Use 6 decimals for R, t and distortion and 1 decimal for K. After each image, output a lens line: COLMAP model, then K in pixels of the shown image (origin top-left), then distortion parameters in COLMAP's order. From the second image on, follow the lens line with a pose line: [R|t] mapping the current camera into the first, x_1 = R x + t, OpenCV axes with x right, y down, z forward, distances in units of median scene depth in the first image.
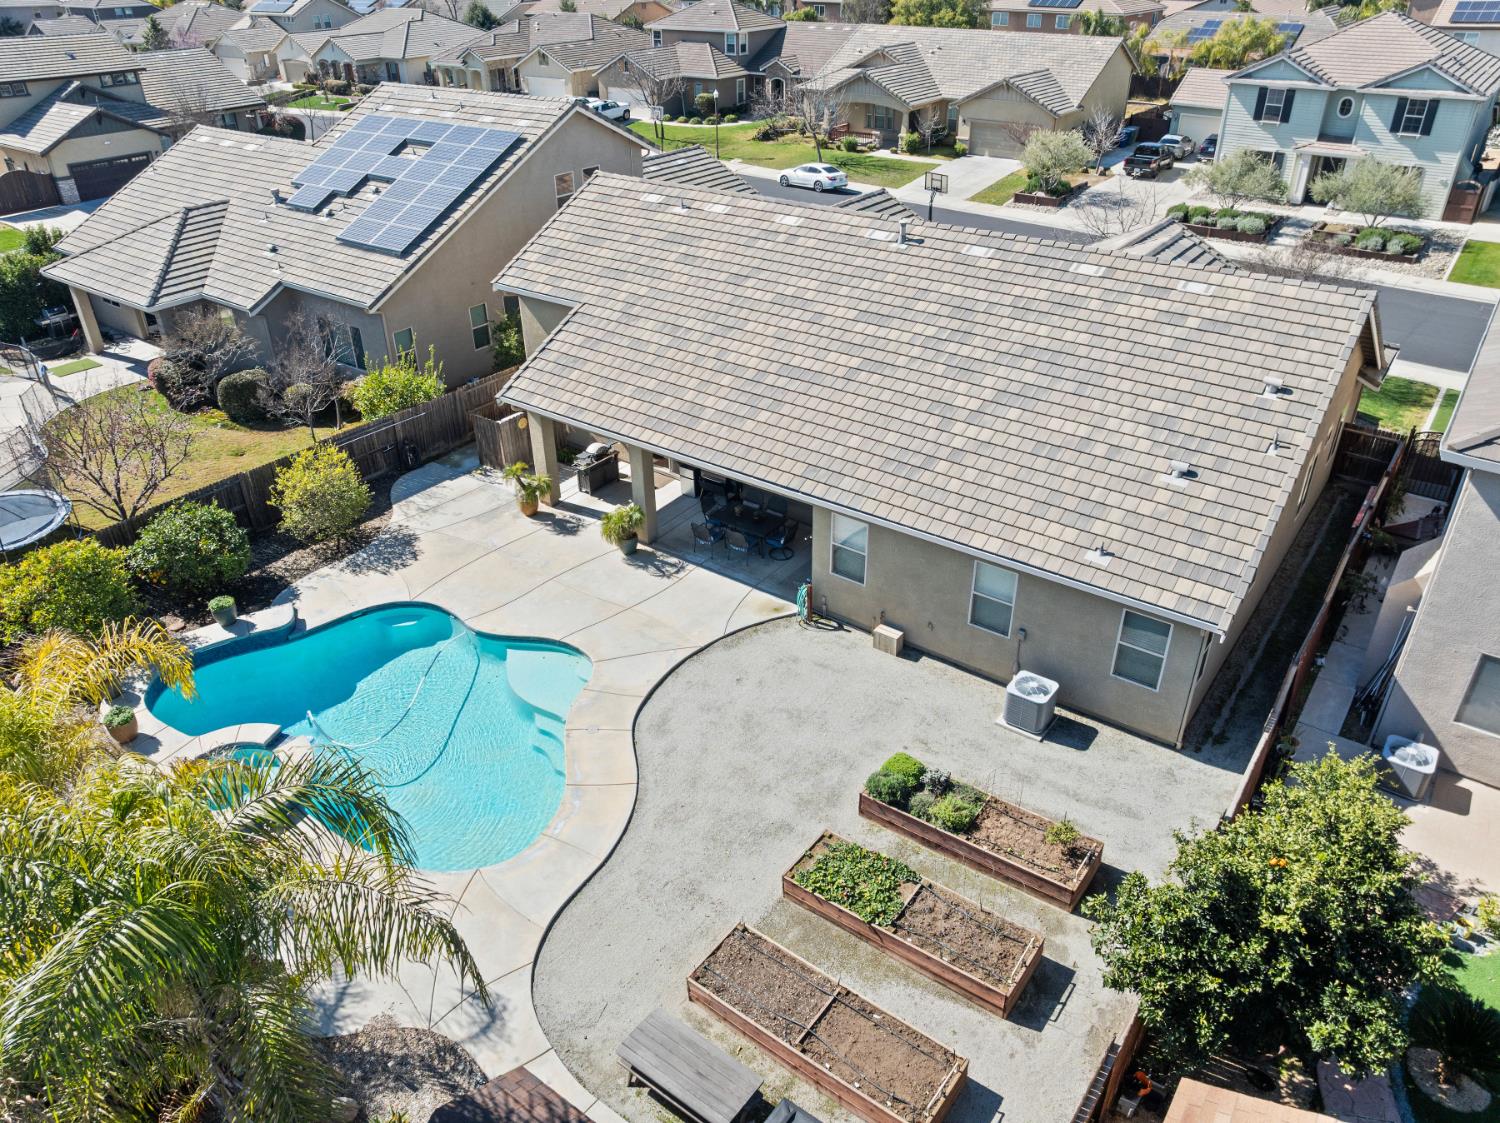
lens RADIAL K [[1057.1, 0, 755.8], [0, 1057.1, 556.2], [0, 0, 1]] dist [-0.047813, 0.018389]
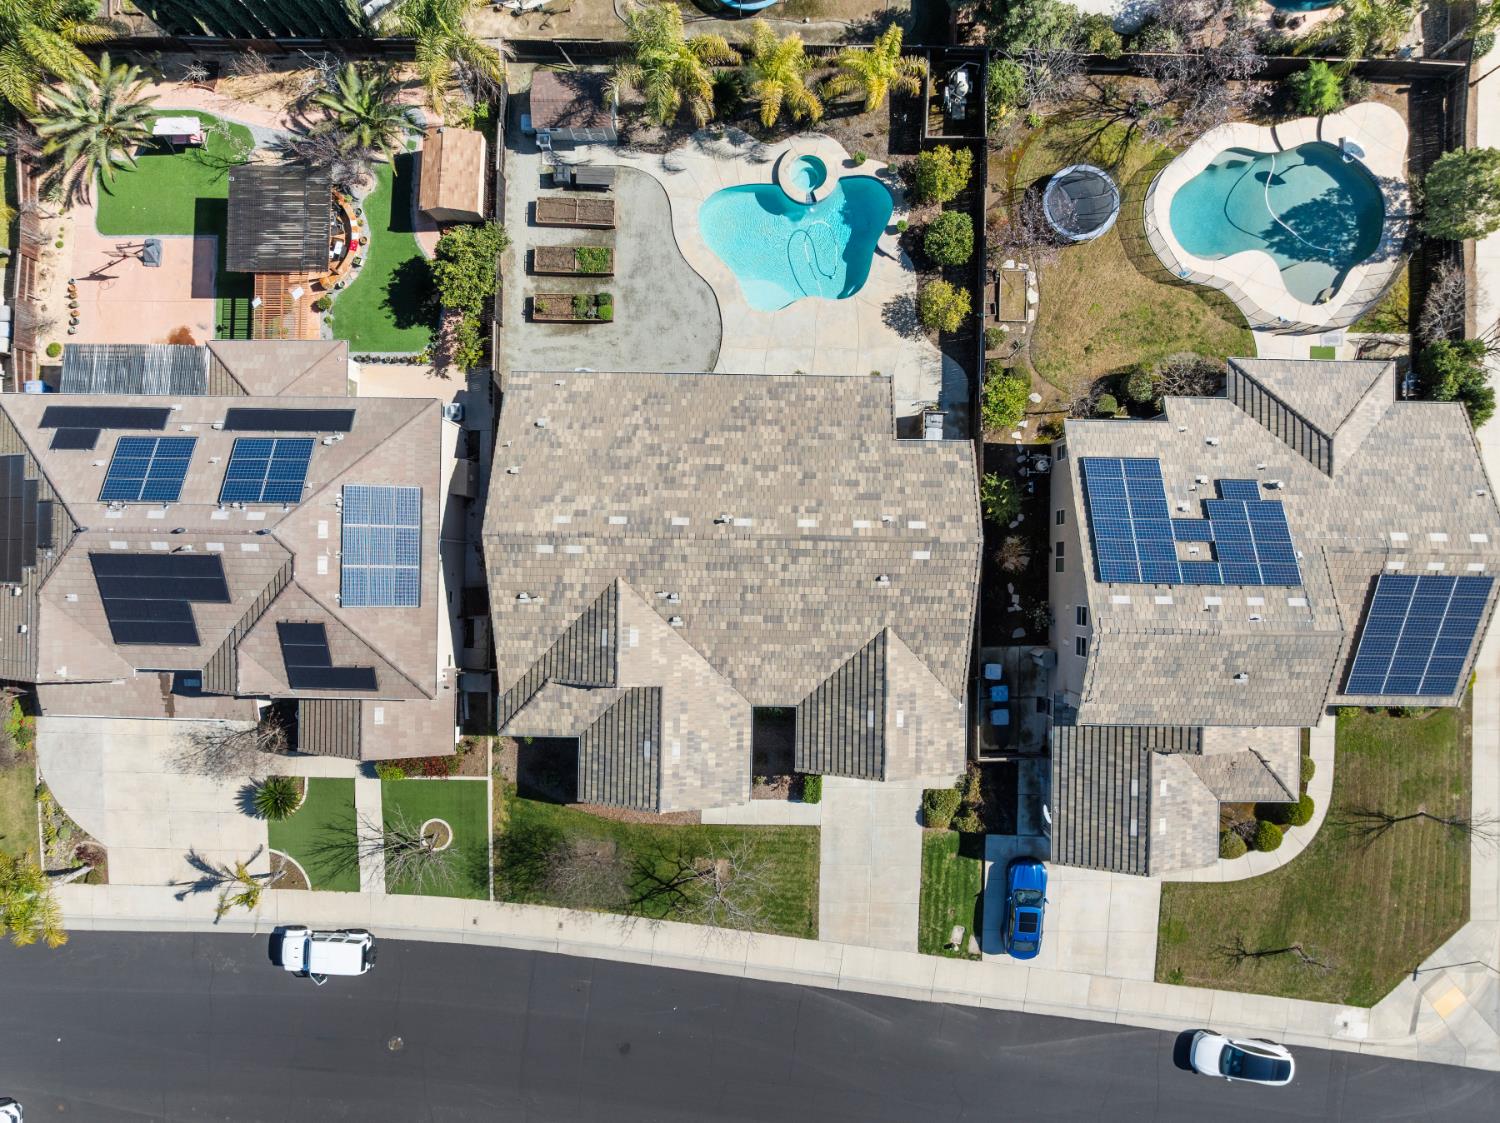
lens RADIAL K [[1057.1, 0, 755.8], [0, 1057.1, 556.2], [0, 0, 1]] dist [-0.047813, 0.018389]
pose [[-0.815139, 0.579189, 0.009412, 0.104431], [-0.285453, -0.415772, 0.863511, -1.655449], [0.504049, 0.701194, 0.504243, 0.160715]]
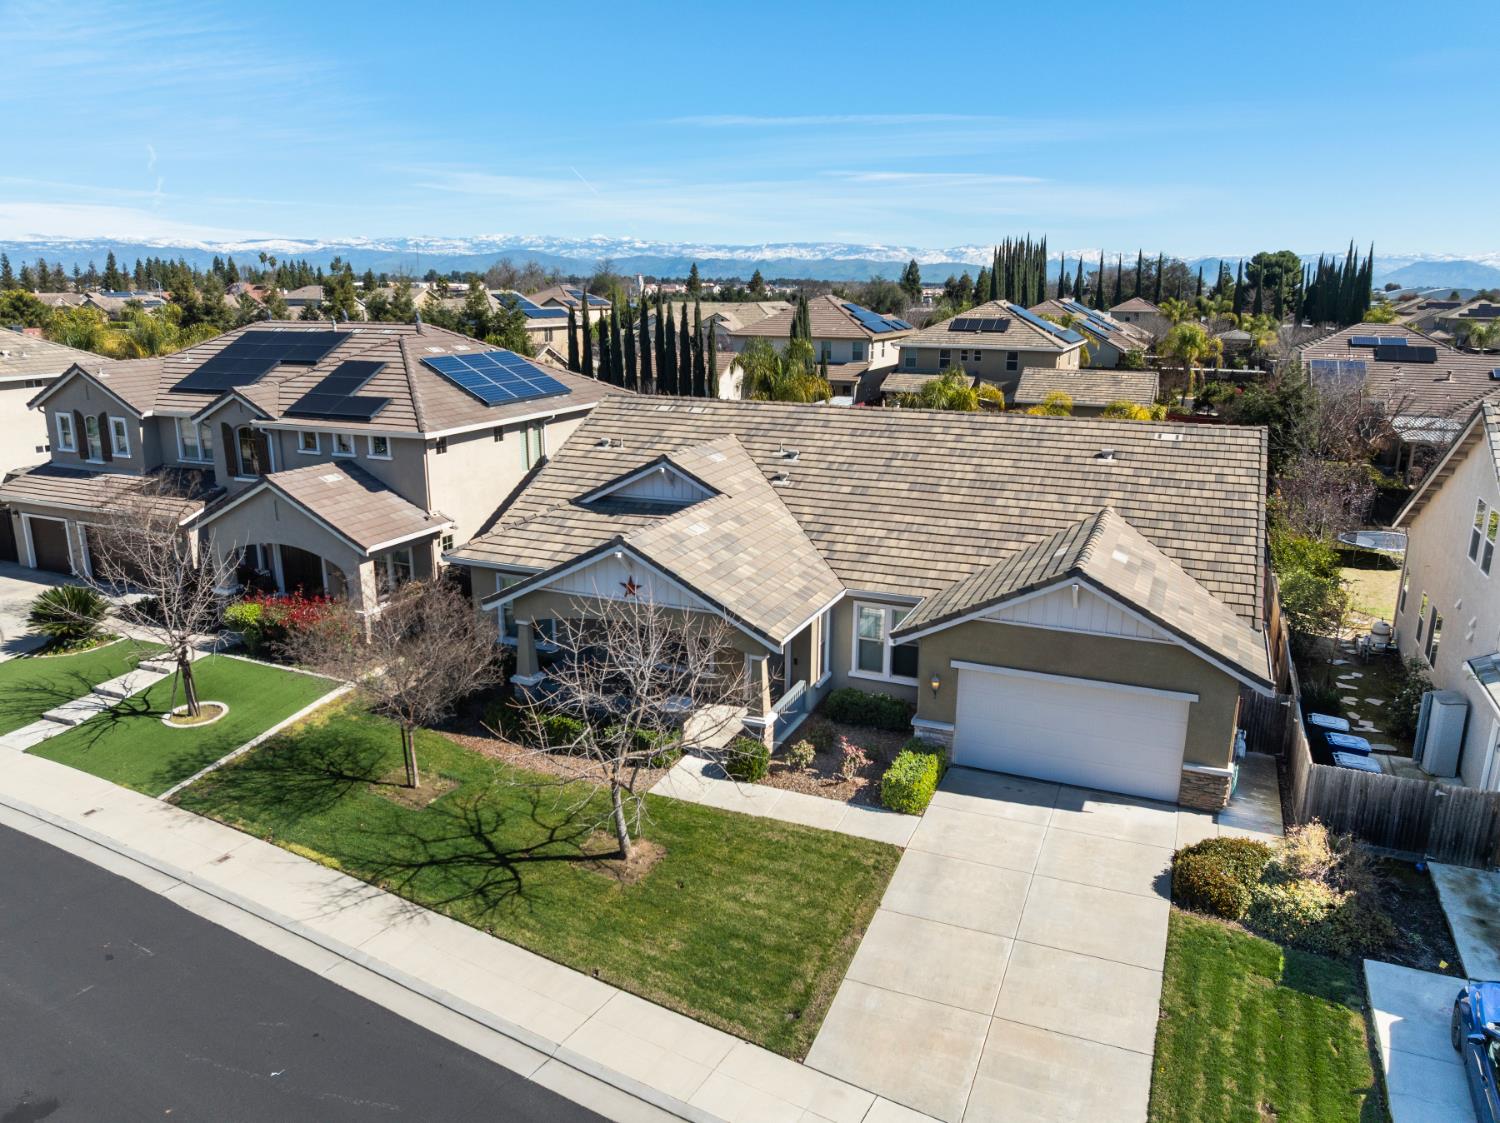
lens RADIAL K [[1057.1, 0, 755.8], [0, 1057.1, 556.2], [0, 0, 1]] dist [-0.047813, 0.018389]
pose [[-0.974192, 0.063335, -0.216654, 0.543975], [-0.109908, 0.705259, 0.700379, -0.969383], [0.197155, 0.706115, -0.680096, 1.778156]]
